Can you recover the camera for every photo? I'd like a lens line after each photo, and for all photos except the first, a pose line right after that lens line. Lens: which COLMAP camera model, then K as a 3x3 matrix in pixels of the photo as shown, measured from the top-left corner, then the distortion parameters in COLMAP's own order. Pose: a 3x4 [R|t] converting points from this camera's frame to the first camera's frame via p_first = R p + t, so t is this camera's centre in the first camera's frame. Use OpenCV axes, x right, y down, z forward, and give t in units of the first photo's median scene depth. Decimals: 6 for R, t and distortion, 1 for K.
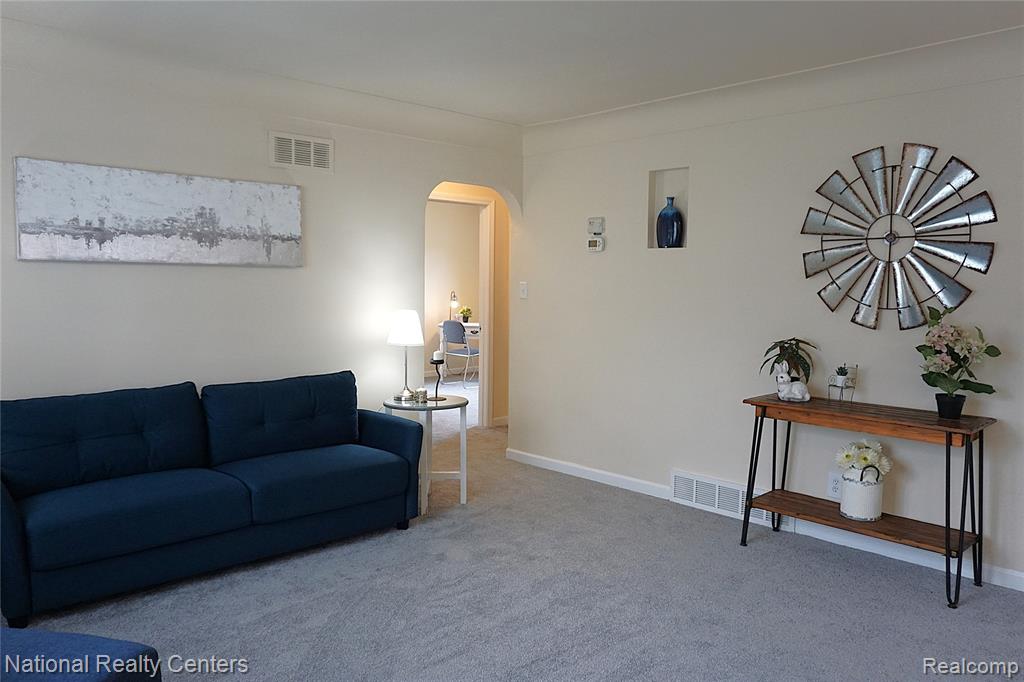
lens RADIAL K [[744.7, 0, 516.0], [0, 744.7, 345.0], [0, 0, 1]] dist [-0.002657, -0.000140]
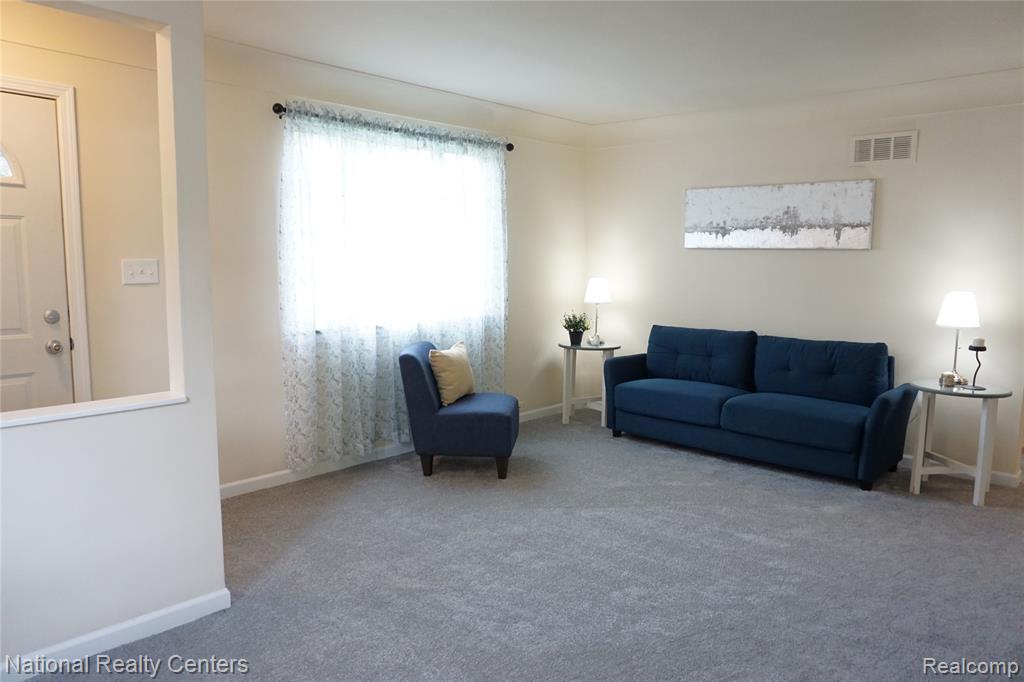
lens RADIAL K [[744.7, 0, 516.0], [0, 744.7, 345.0], [0, 0, 1]] dist [-0.002657, -0.000140]
pose [[0.076138, 0.116790, -0.990234, 0.917659], [-0.091635, 0.989733, 0.109685, -0.037824], [0.992878, 0.082389, 0.086058, 0.406194]]
